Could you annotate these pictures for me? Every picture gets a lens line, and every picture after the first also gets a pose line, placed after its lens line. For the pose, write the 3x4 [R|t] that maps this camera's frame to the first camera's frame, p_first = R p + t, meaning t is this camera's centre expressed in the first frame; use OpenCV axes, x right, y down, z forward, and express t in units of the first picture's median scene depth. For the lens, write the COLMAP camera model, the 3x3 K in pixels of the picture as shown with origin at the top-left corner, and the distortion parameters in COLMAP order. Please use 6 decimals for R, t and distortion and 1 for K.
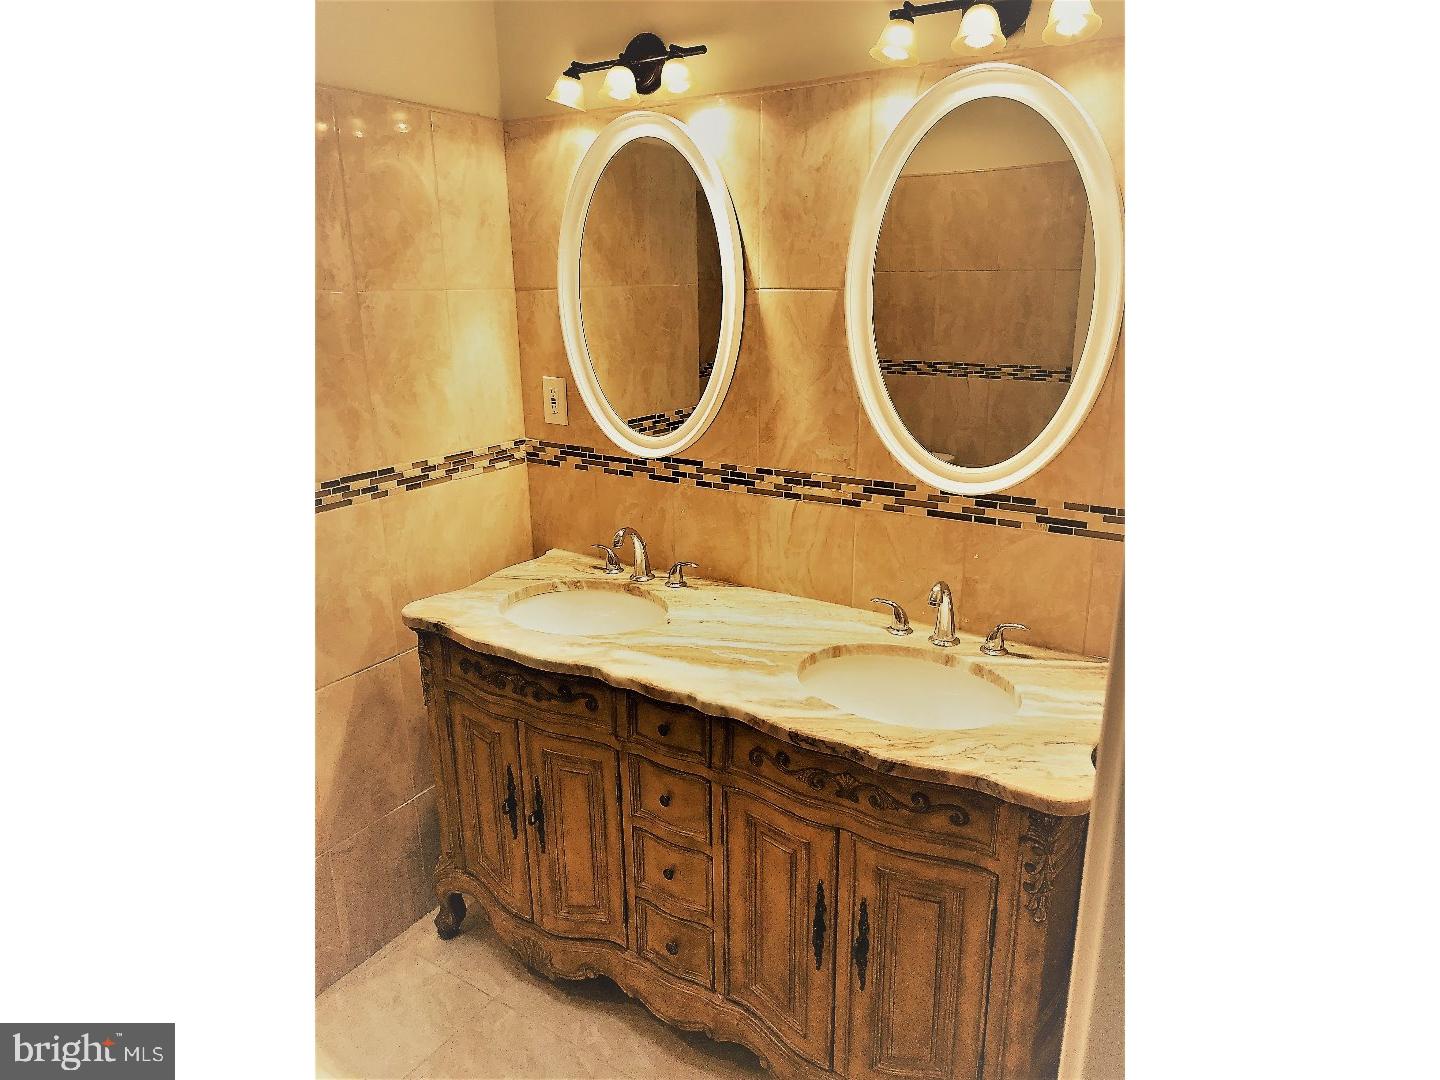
lens RADIAL K [[886.7, 0, 725.6], [0, 886.7, 530.1], [0, 0, 1]] dist [0.029858, -0.001147]
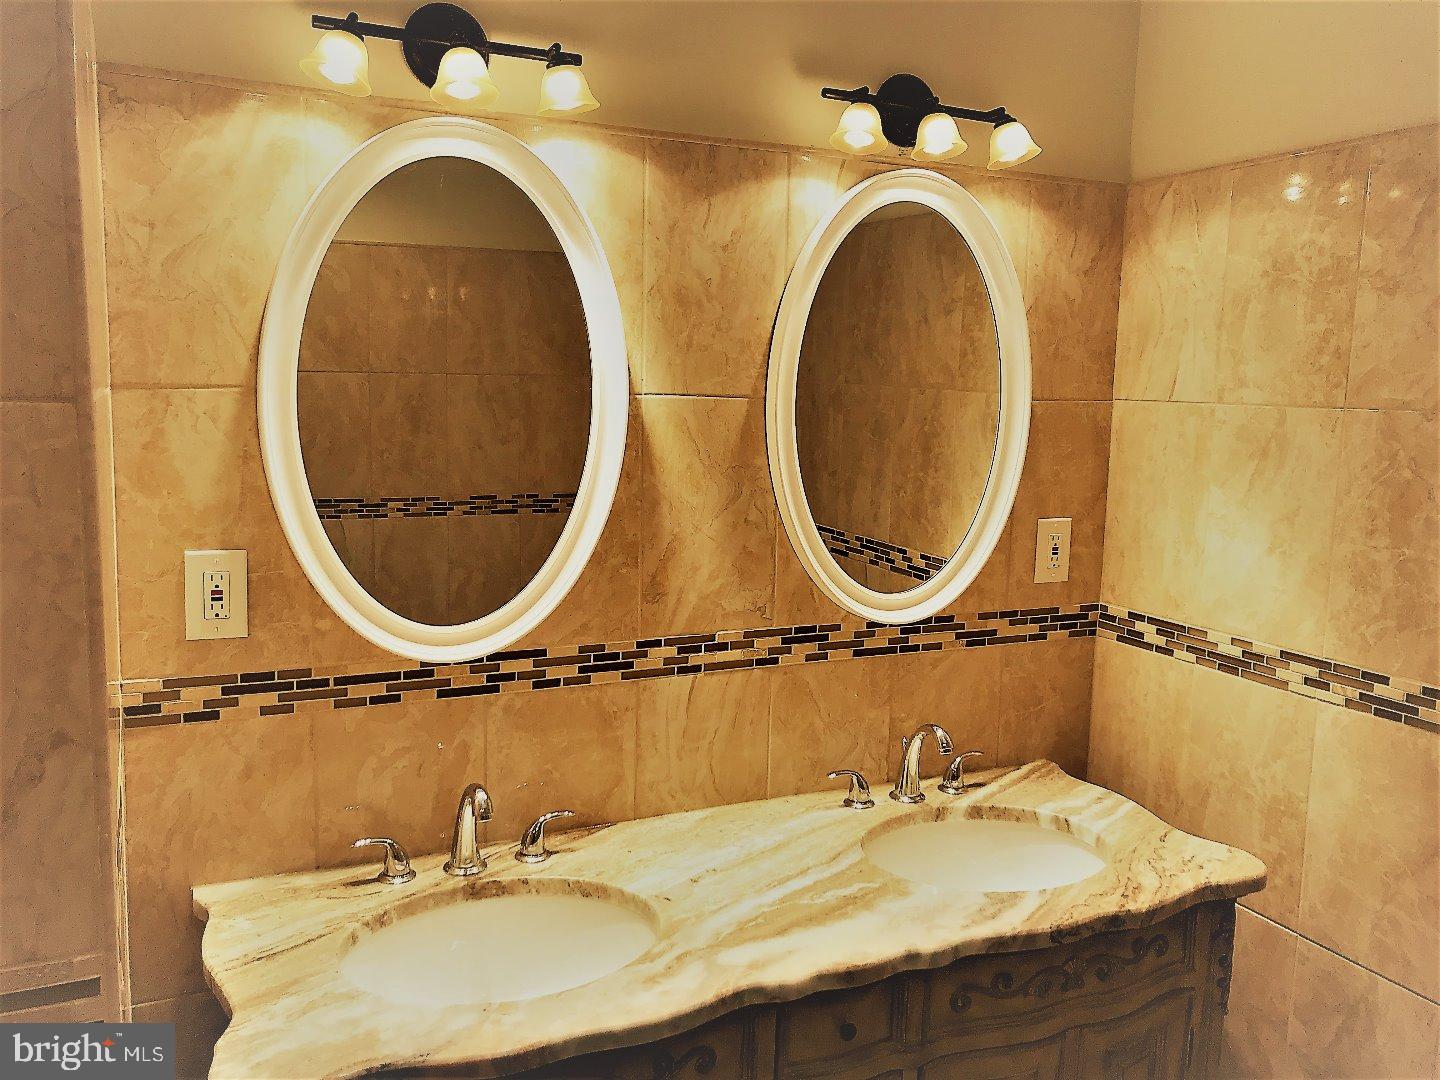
lens RADIAL K [[1196.1, 0, 718.7], [0, 1196.1, 532.2], [0, 0, 1]] dist [0.259733, -0.567498]
pose [[0.538917, -0.081308, 0.838426, -0.756314], [0.210456, 0.976762, -0.040552, -0.107699], [-0.815645, 0.198306, 0.543505, 0.435964]]
